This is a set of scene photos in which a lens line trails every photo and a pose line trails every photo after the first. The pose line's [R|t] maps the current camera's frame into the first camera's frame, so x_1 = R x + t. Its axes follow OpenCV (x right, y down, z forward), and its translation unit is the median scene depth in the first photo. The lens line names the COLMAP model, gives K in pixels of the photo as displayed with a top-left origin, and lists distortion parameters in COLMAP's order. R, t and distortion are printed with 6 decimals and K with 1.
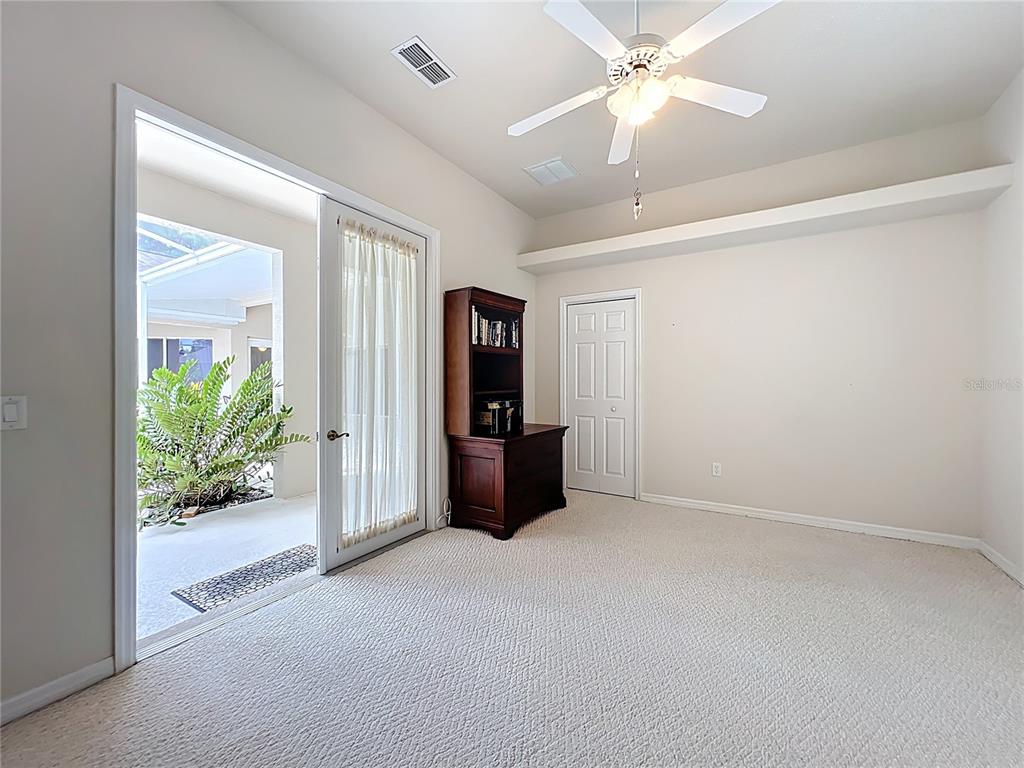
lens RADIAL K [[416.1, 0, 512.0], [0, 416.1, 384.0], [0, 0, 1]] dist [0.001123, 0.000185]
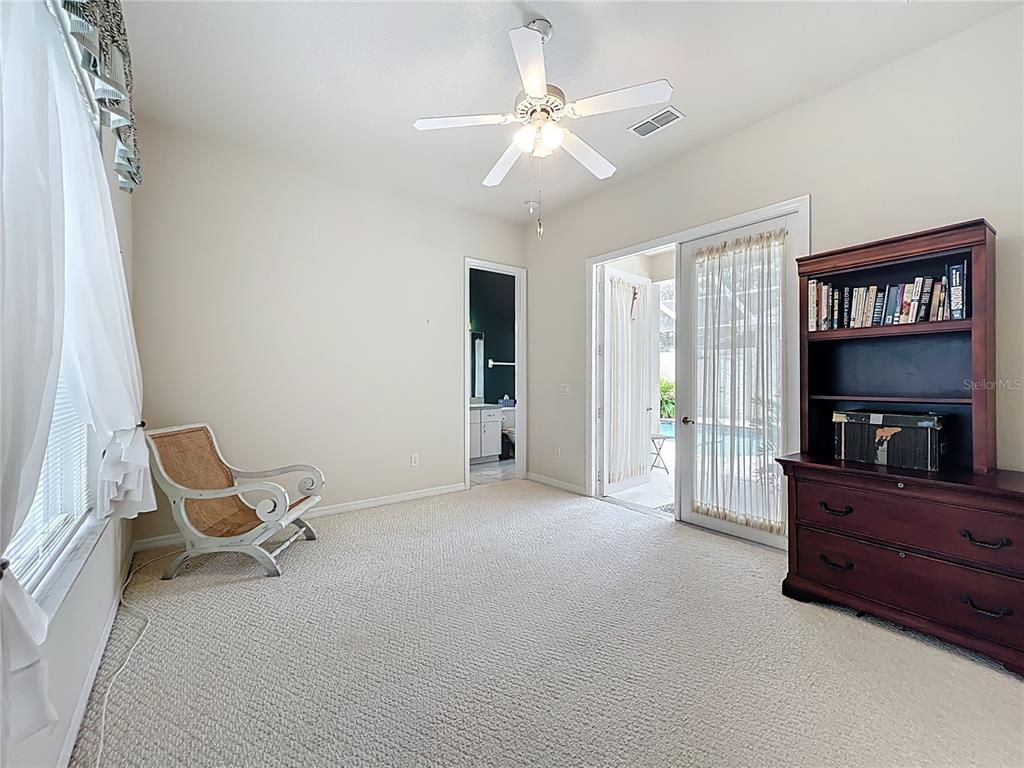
lens RADIAL K [[416.1, 0, 512.0], [0, 416.1, 384.0], [0, 0, 1]] dist [0.001123, 0.000185]
pose [[-0.361504, 0.016855, -0.932218, 0.794476], [-0.006228, 0.999771, 0.020491, -0.013265], [0.932350, 0.013214, -0.361316, 0.761213]]
